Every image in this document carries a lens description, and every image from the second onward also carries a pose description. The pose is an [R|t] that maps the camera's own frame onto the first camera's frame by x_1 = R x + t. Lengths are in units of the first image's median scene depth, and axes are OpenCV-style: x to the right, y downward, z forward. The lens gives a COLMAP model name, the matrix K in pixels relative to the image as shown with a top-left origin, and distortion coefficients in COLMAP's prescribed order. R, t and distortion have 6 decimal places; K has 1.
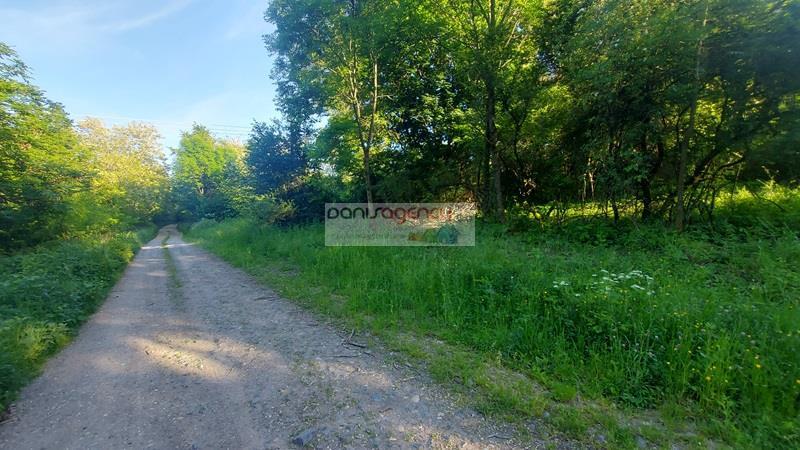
lens RADIAL K [[323.6, 0, 401.3], [0, 323.6, 226.9], [0, 0, 1]] dist [-0.000639, -0.000093]
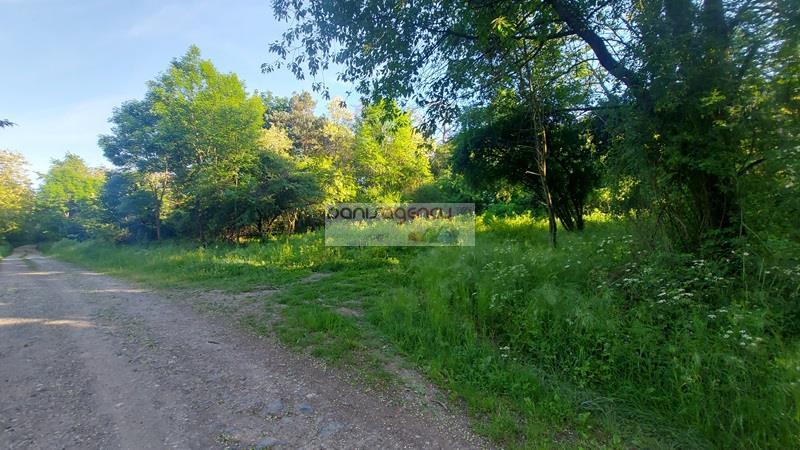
lens RADIAL K [[323.6, 0, 398.9], [0, 323.6, 224.1], [0, 0, 1]] dist [-0.000639, -0.000093]
pose [[0.972256, 0.041058, 0.230288, 0.230245], [-0.018700, 0.994967, -0.098439, 0.011271], [-0.233171, 0.091401, 0.968131, -0.328966]]
